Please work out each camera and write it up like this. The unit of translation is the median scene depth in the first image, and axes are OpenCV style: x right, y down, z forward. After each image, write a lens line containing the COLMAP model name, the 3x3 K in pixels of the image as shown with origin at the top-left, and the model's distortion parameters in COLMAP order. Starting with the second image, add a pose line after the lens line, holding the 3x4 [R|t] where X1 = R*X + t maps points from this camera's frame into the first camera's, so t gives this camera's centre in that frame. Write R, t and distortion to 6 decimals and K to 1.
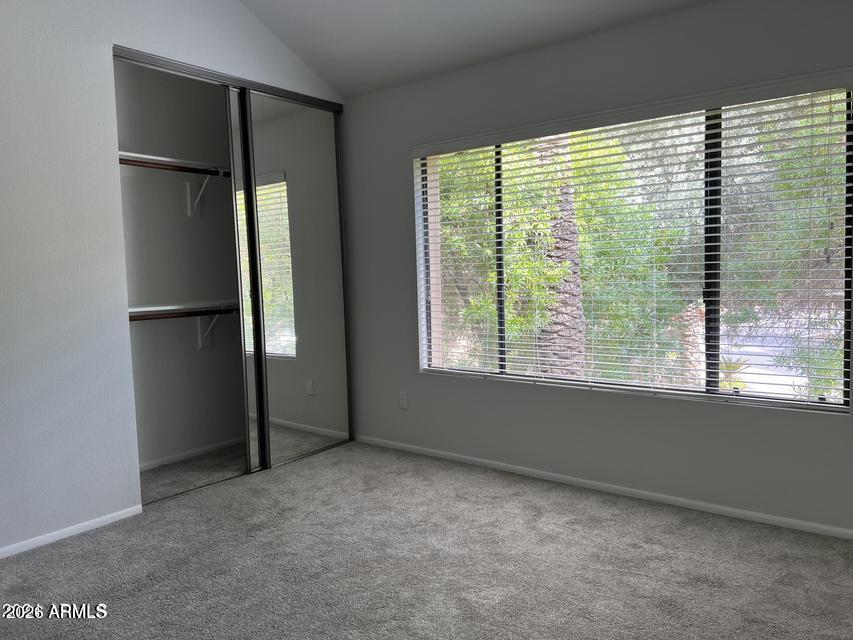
lens RADIAL K [[638.8, 0, 426.5], [0, 638.8, 320.0], [0, 0, 1]] dist [0.009748, 0.003596]
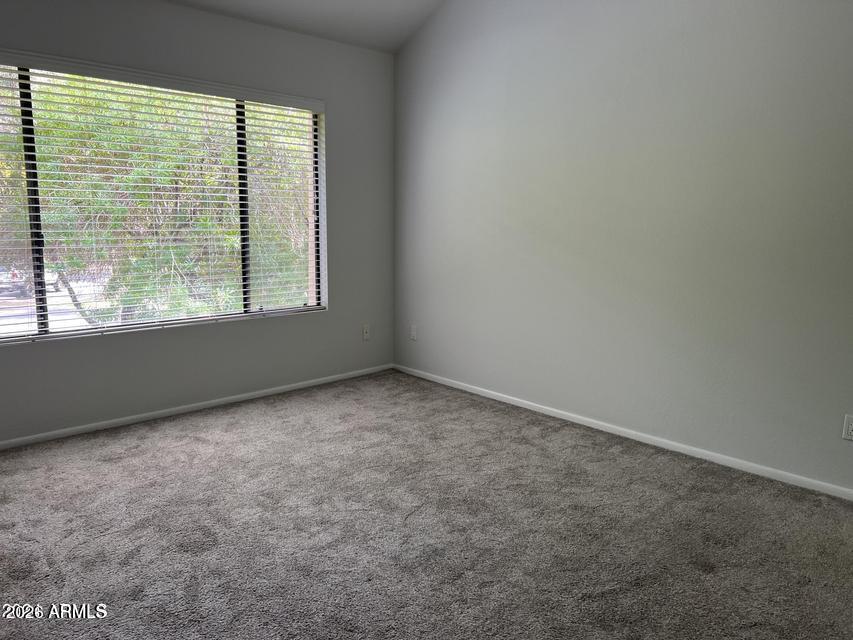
lens RADIAL K [[638.8, 0, 426.5], [0, 638.8, 320.0], [0, 0, 1]] dist [0.009748, 0.003596]
pose [[0.143828, -0.128972, 0.981162, -0.846757], [0.061854, 0.990704, 0.121160, -0.012487], [-0.987668, 0.043263, 0.150468, 0.425447]]
